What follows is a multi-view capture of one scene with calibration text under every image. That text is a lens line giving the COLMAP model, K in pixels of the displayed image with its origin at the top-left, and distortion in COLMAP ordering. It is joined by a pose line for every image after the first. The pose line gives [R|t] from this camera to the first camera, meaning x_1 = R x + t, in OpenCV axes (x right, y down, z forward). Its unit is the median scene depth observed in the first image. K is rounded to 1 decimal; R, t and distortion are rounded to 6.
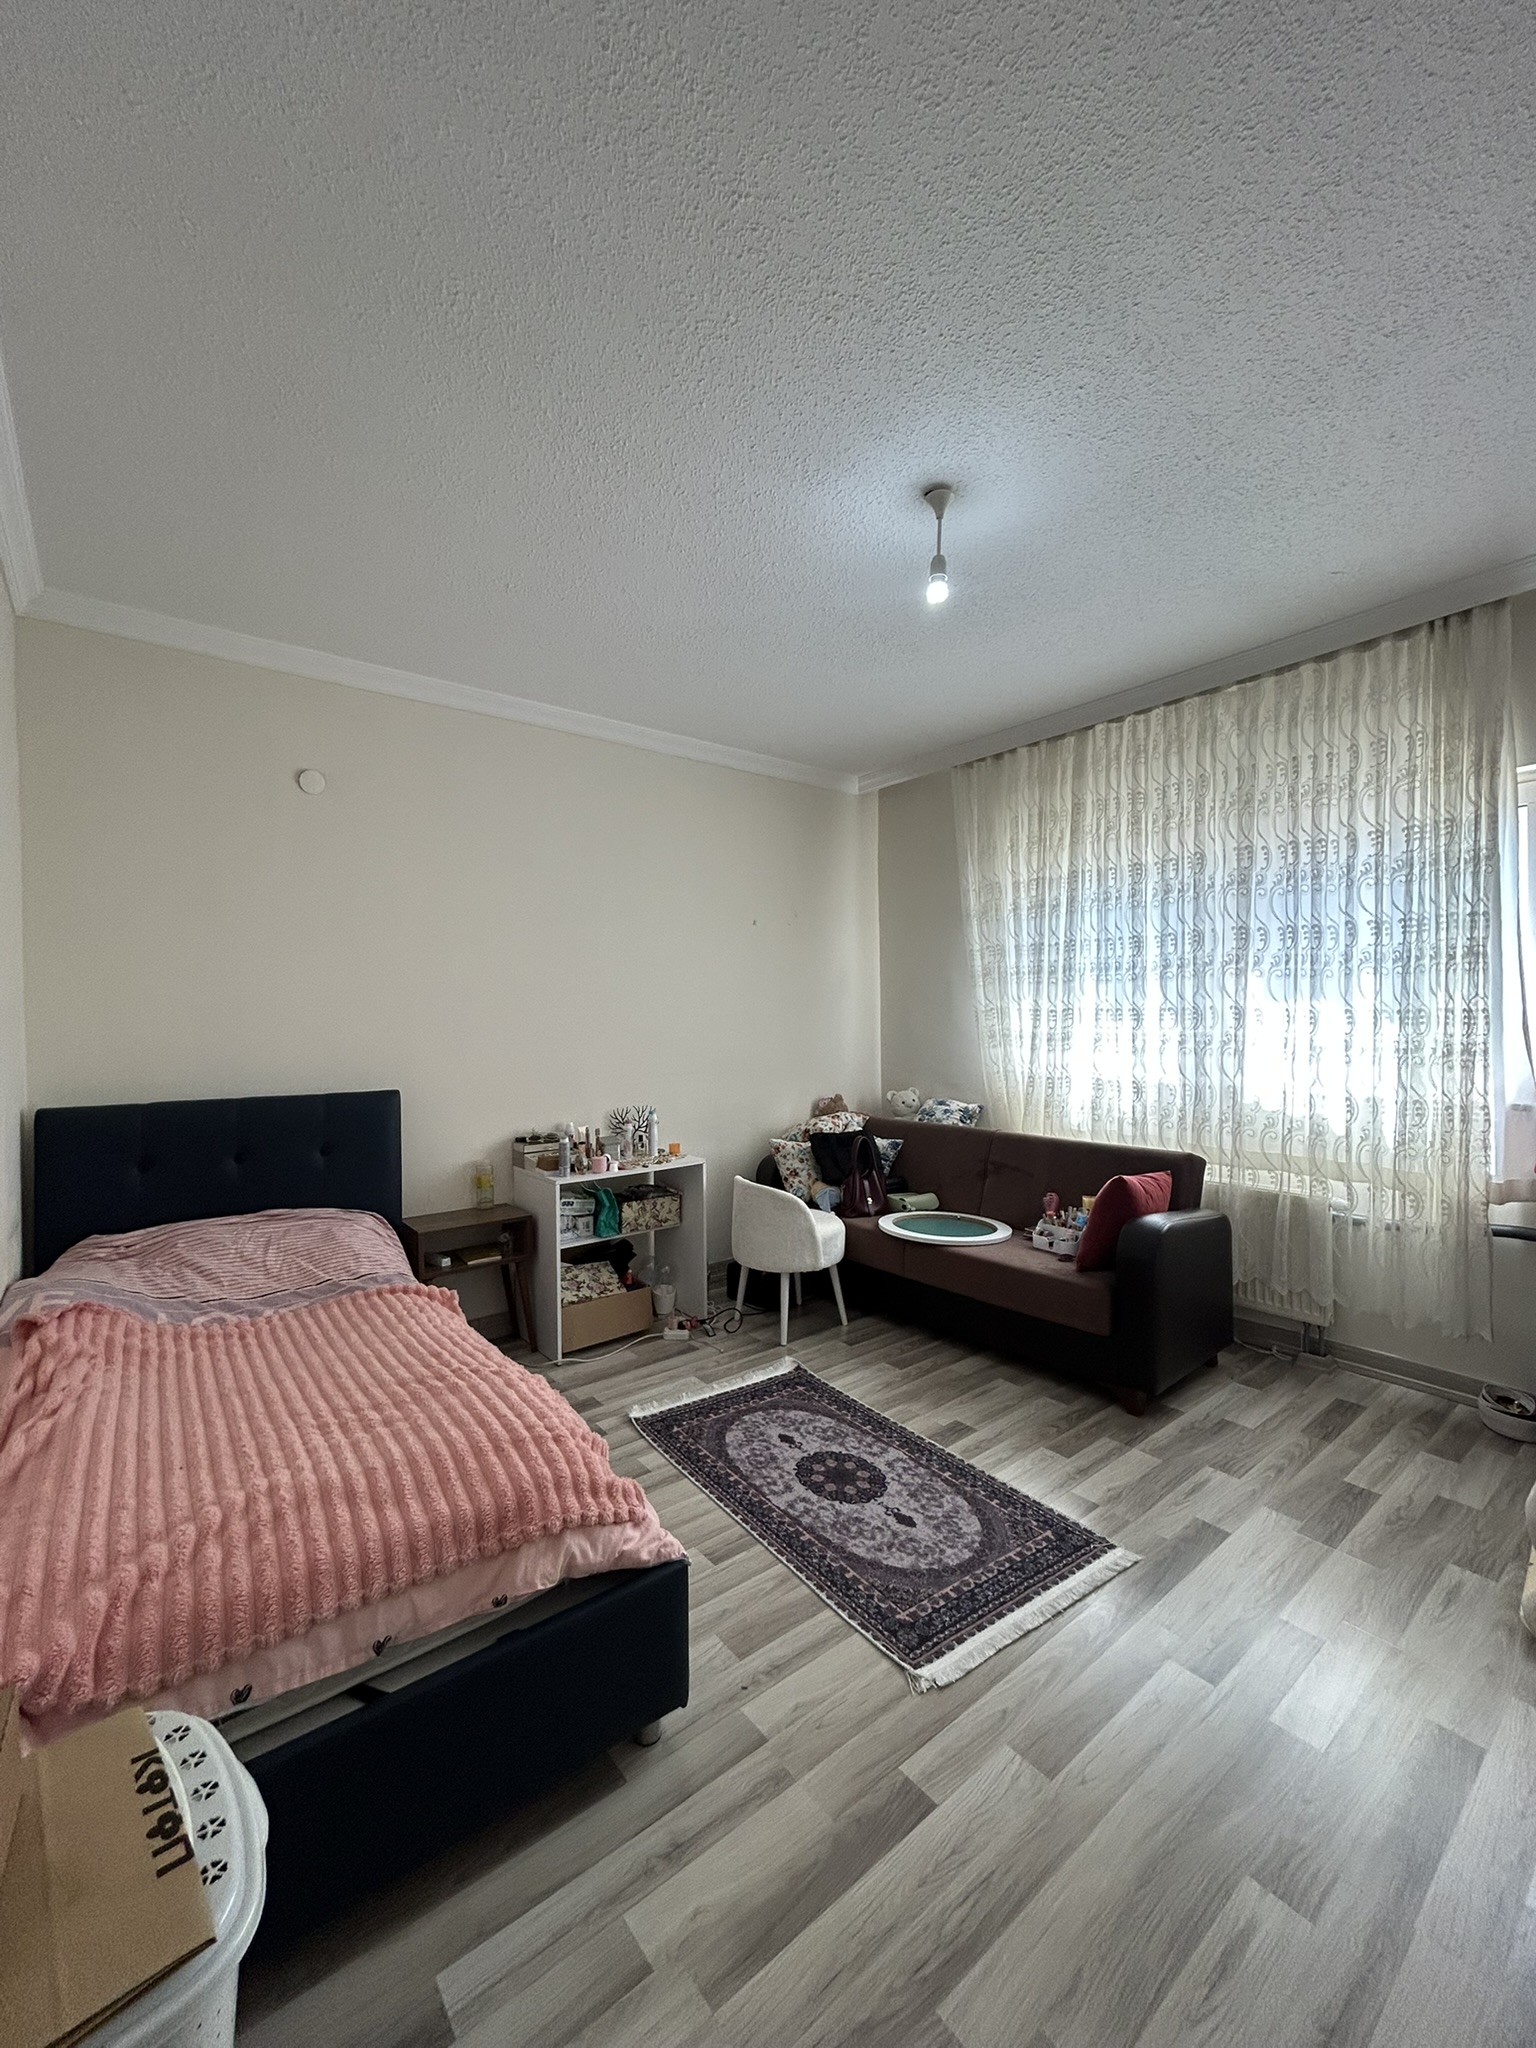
lens RADIAL K [[825.7, 0, 775.7], [0, 825.7, 1025.2], [0, 0, 1]] dist [-0.002948, 0.002829]
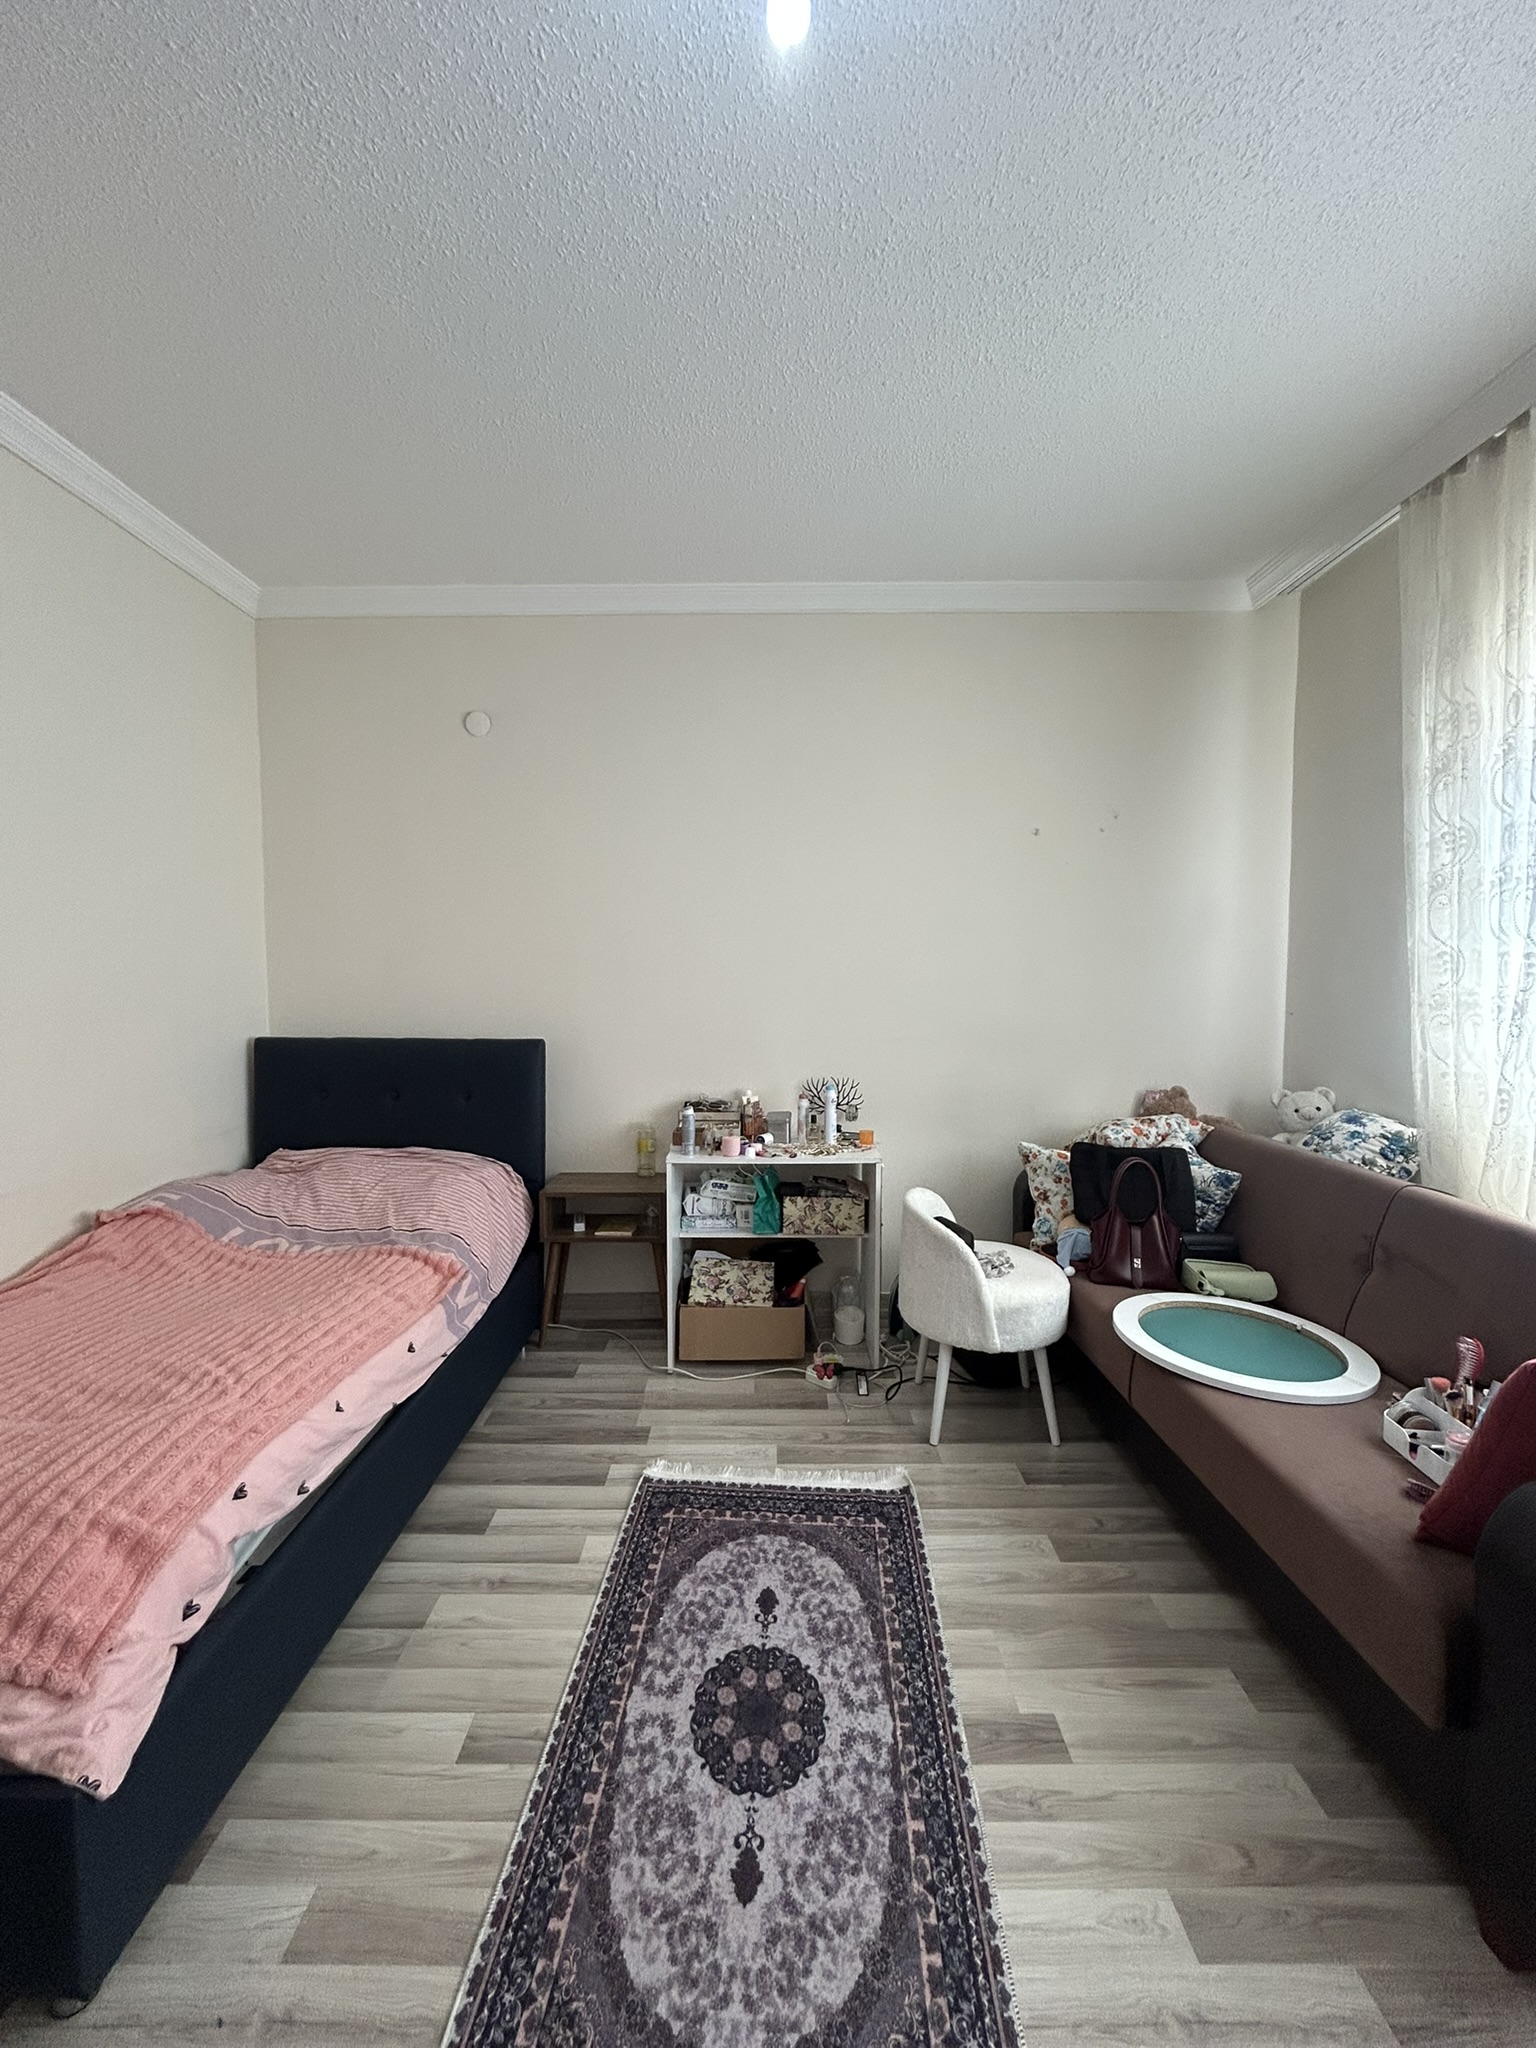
lens RADIAL K [[825.7, 0, 775.0], [0, 825.7, 1029.0], [0, 0, 1]] dist [-0.002948, 0.002829]
pose [[0.780973, 0.053141, -0.622300, 0.355591], [-0.016040, 0.997752, 0.065072, 0.000633], [0.624358, -0.040838, 0.780070, 0.445060]]
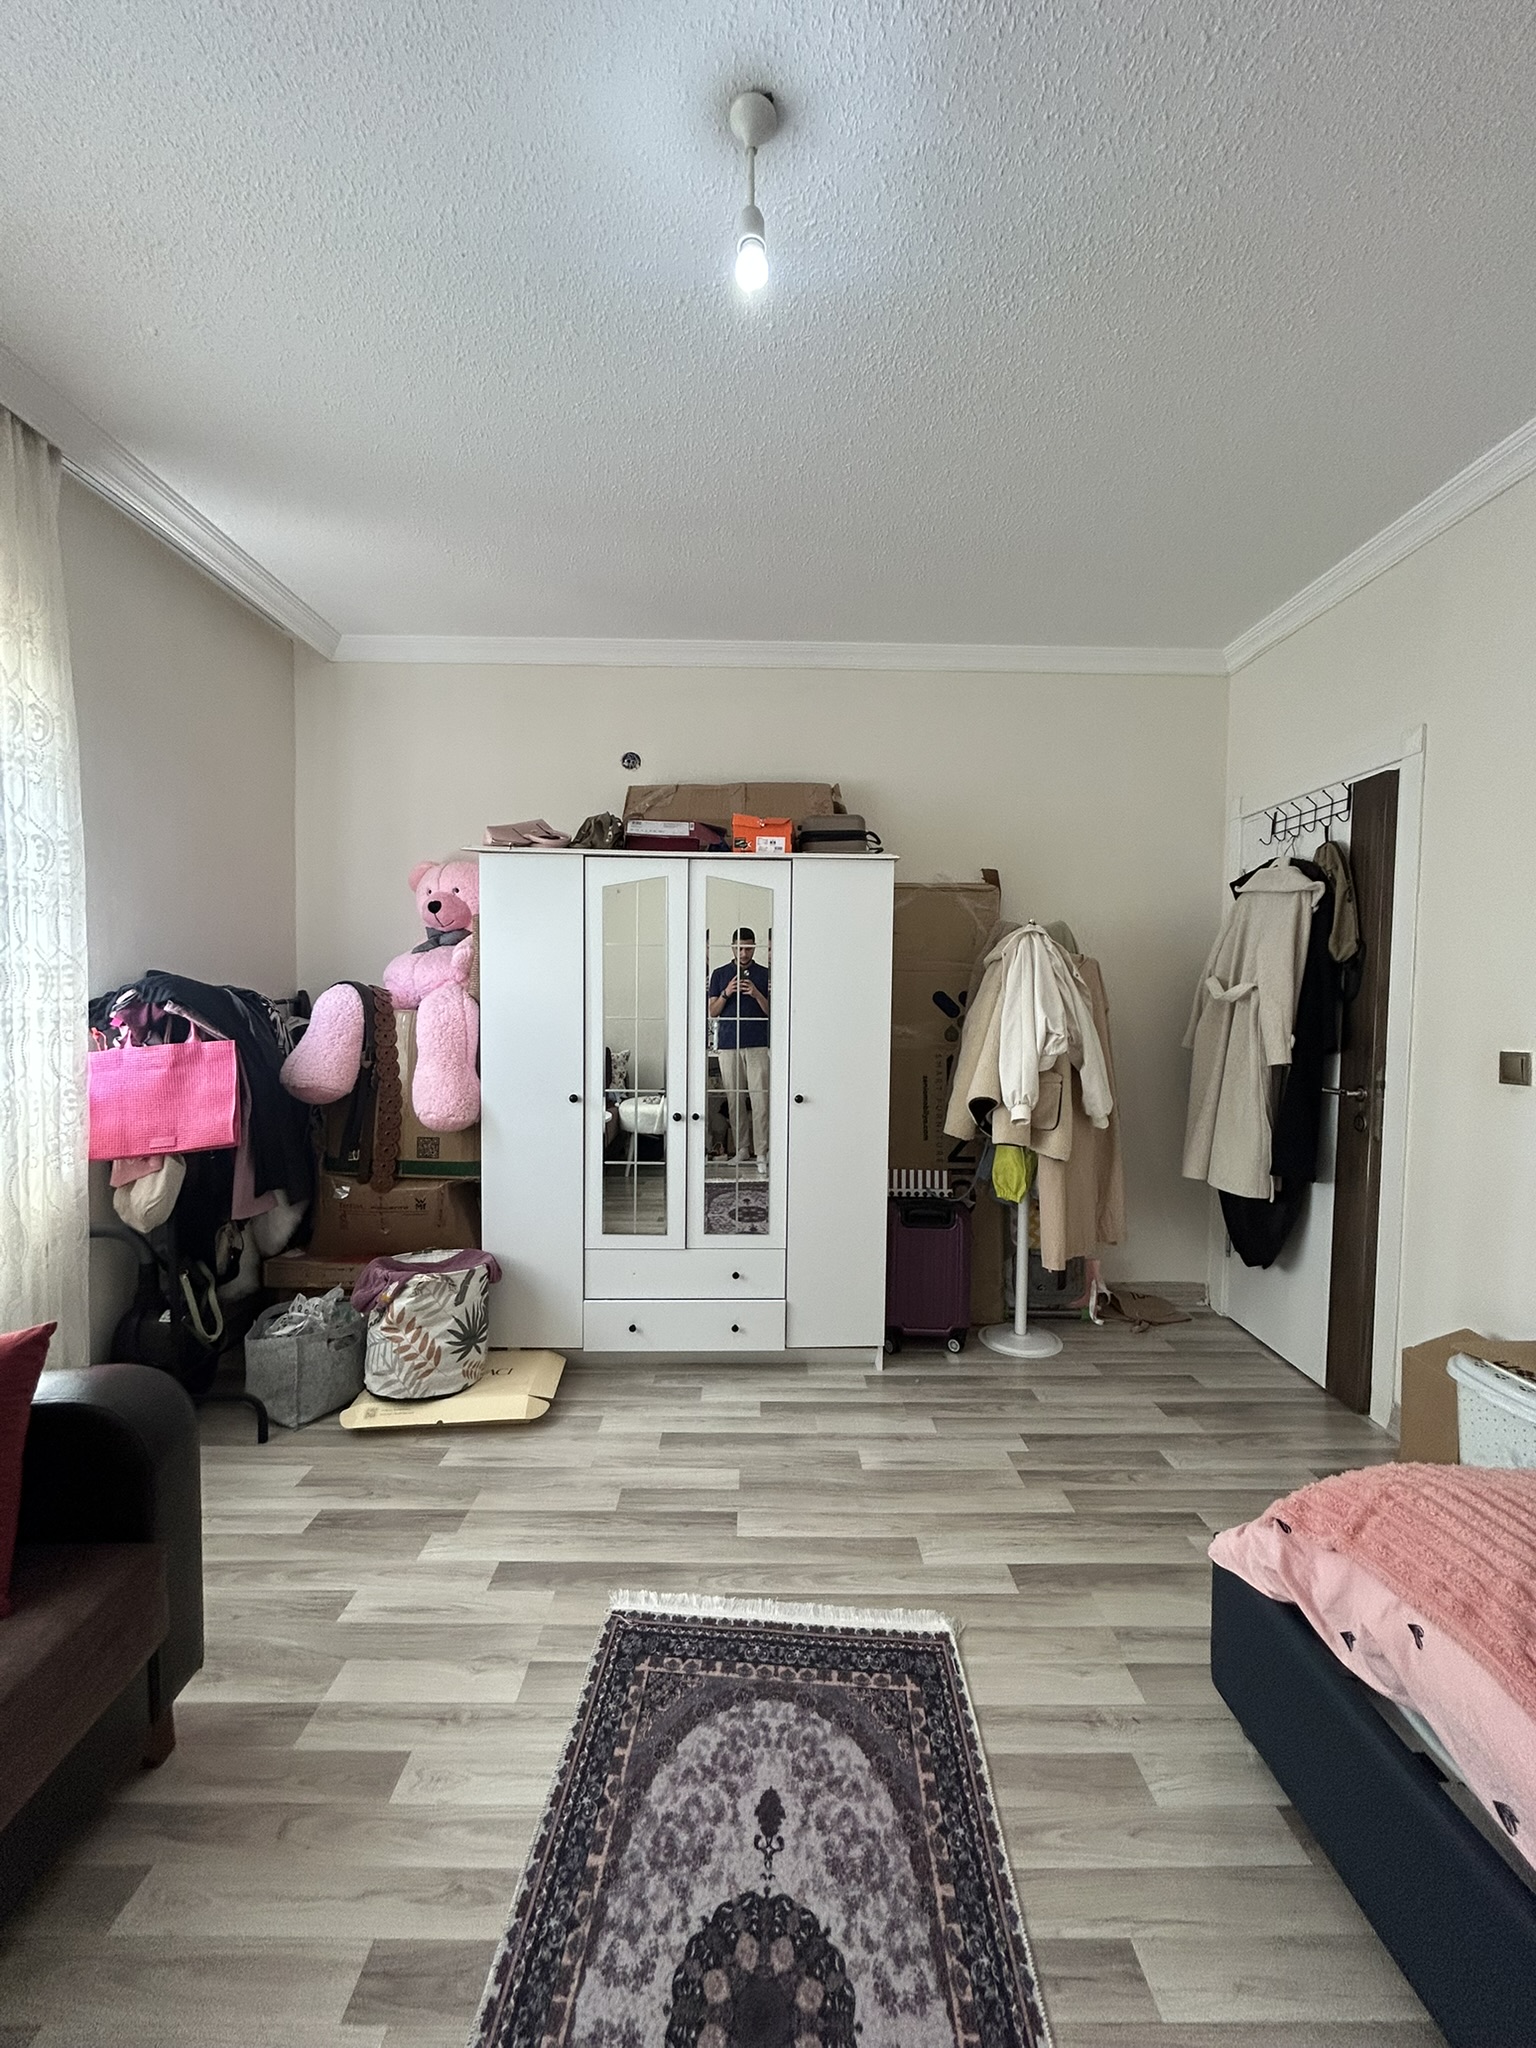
lens RADIAL K [[825.7, 0, 771.5], [0, 825.7, 1024.4], [0, 0, 1]] dist [-0.002948, 0.002829]
pose [[-0.786919, -0.023433, 0.616611, -0.144789], [0.002053, 0.999174, 0.040593, 0.007107], [-0.617053, 0.033209, -0.786221, 1.063696]]
